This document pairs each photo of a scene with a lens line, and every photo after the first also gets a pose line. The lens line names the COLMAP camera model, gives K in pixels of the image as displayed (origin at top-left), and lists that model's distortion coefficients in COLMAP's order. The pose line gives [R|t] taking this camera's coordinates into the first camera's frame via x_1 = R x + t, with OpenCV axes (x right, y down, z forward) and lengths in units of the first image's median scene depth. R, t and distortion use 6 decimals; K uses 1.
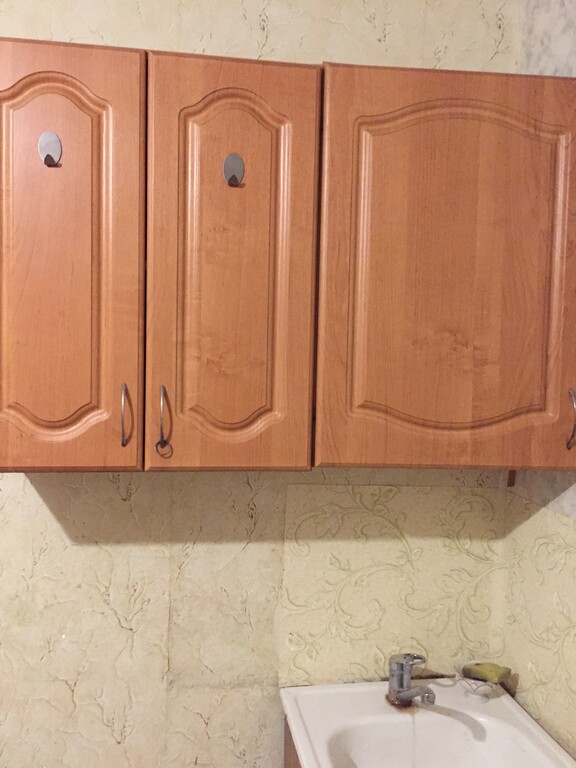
lens RADIAL K [[657.9, 0, 291.8], [0, 657.9, 386.2], [0, 0, 1]] dist [0.083102, -0.120578]
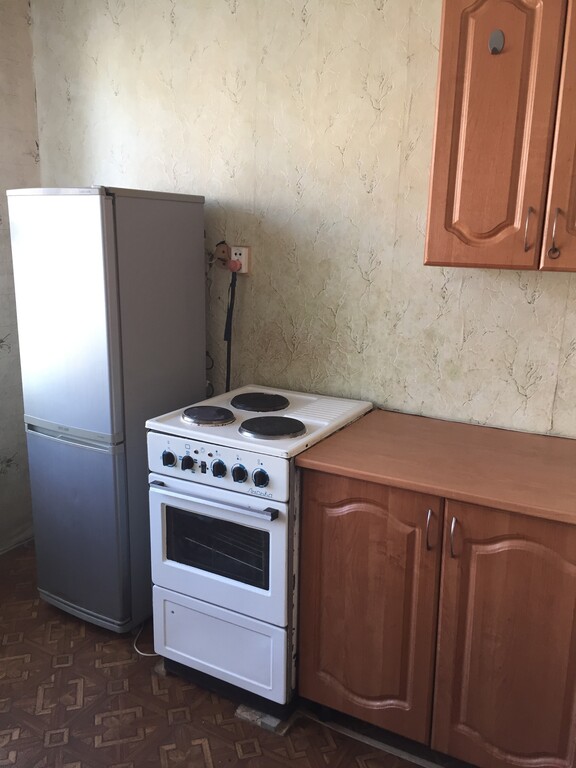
lens RADIAL K [[657.9, 0, 287.3], [0, 657.9, 384.5], [0, 0, 1]] dist [0.083102, -0.120578]
pose [[0.787195, 0.140749, -0.600428, 0.241553], [-0.032580, 0.981739, 0.187420, 0.113926], [0.615843, -0.127974, 0.777406, -0.480649]]
